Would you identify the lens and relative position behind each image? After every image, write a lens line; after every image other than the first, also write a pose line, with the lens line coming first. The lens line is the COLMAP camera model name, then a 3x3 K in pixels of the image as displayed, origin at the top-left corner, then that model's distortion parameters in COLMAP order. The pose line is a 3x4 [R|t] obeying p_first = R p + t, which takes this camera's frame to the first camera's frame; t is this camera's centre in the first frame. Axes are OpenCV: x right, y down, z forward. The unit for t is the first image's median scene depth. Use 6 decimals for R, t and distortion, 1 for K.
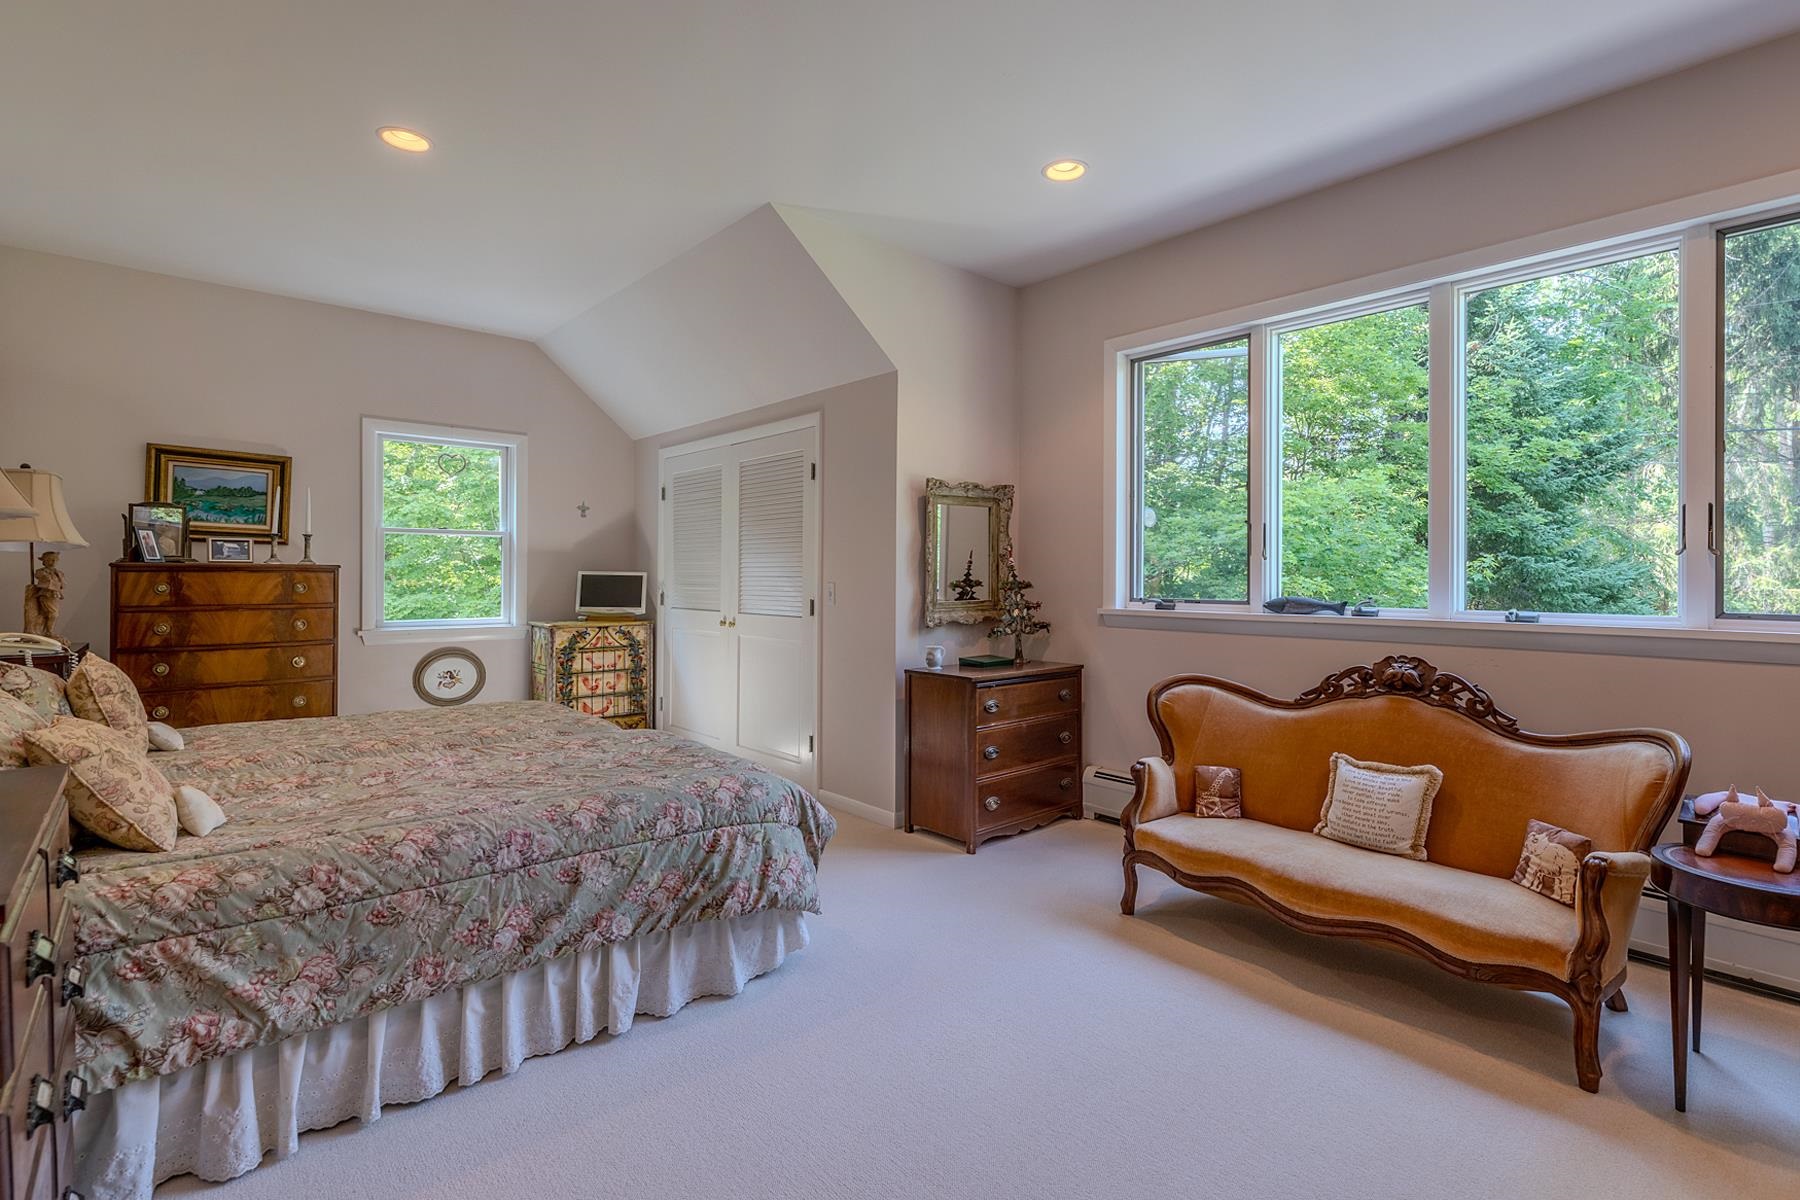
lens RADIAL K [[837.1, 0, 902.0], [0, 837.1, 577.3], [0, 0, 1]] dist [-0.000589, -0.000121]
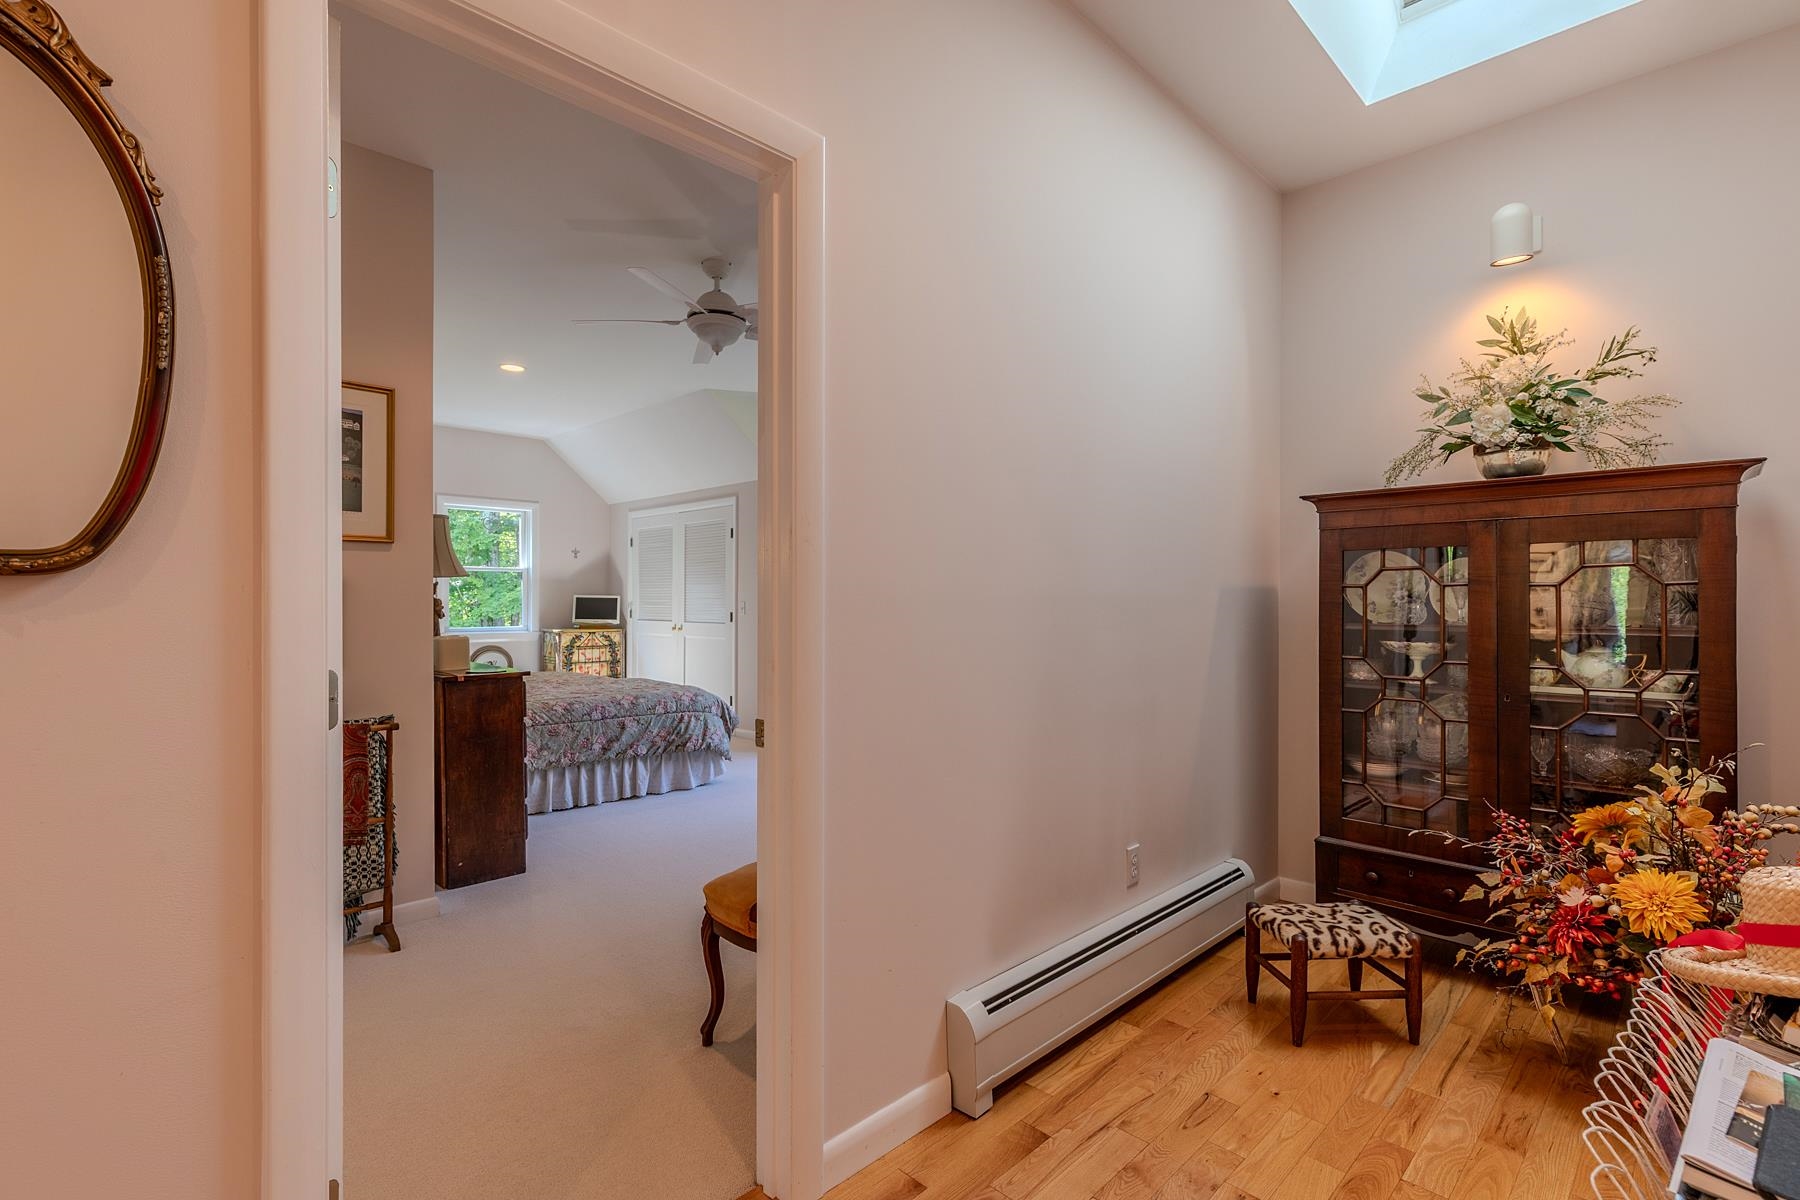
lens RADIAL K [[837.1, 0, 902.0], [0, 837.1, 577.3], [0, 0, 1]] dist [-0.000589, -0.000121]
pose [[0.996806, -0.005984, 0.079642, 0.174030], [0.008091, 0.999625, -0.026160, 0.008771], [-0.079455, 0.026721, 0.996480, -1.203836]]
